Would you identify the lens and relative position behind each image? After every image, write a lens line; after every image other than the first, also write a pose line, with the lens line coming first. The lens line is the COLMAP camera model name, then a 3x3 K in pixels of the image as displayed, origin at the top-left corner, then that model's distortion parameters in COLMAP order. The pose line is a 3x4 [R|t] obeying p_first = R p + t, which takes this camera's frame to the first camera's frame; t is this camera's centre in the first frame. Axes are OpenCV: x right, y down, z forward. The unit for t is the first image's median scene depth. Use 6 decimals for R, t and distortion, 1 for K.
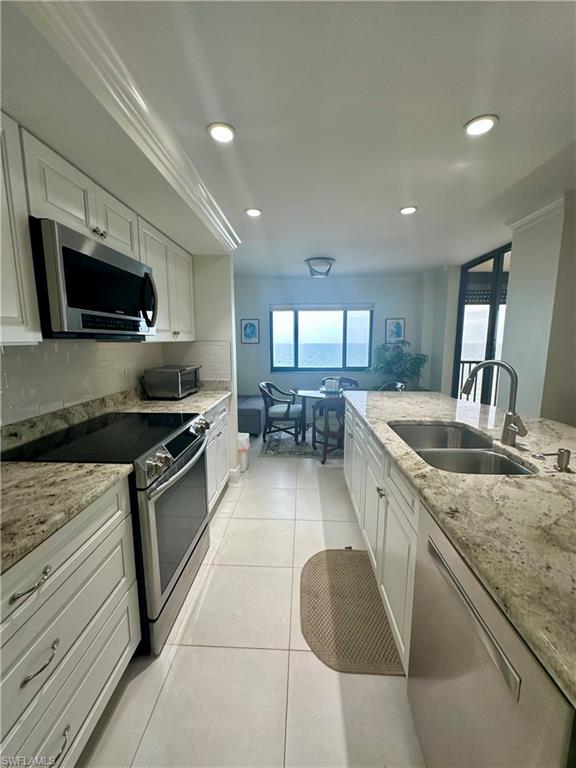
lens RADIAL K [[308.7, 0, 288.0], [0, 308.7, 384.0], [0, 0, 1]] dist [0.000812, 0.000299]
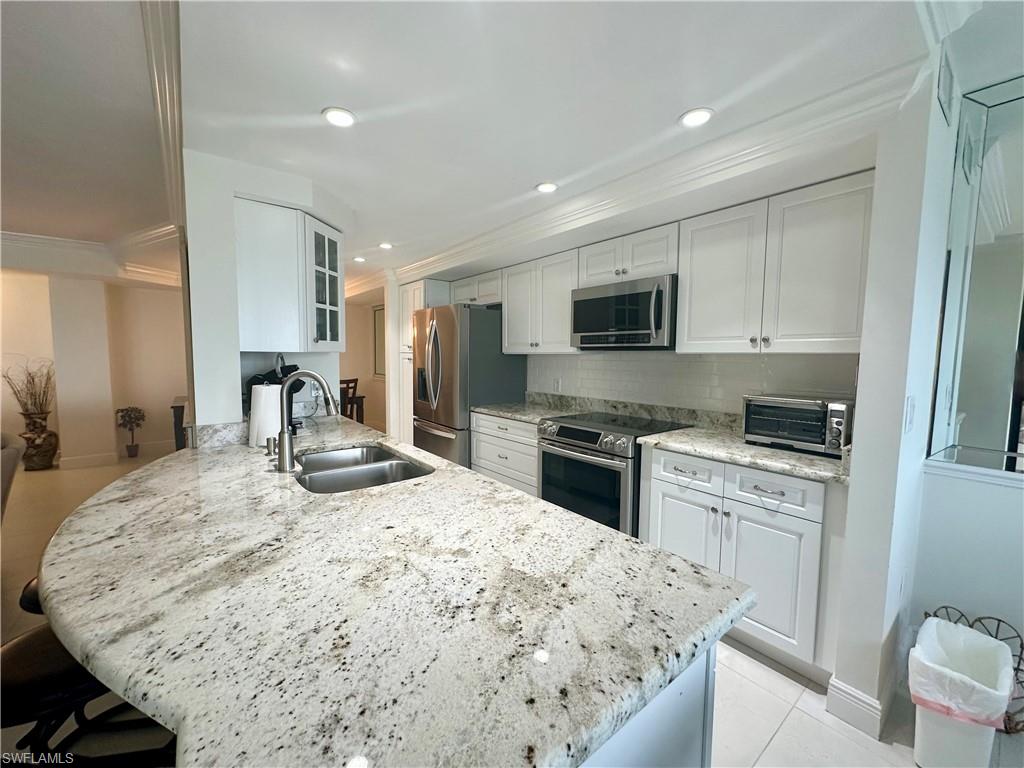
lens RADIAL K [[409.4, 0, 512.0], [0, 409.4, 384.0], [0, 0, 1]] dist [0.000234, 0.000090]
pose [[-0.753182, 0.036068, -0.656823, 0.319351], [-0.105506, 0.978945, 0.174741, -0.092518], [0.649296, 0.200911, -0.733519, 0.706361]]
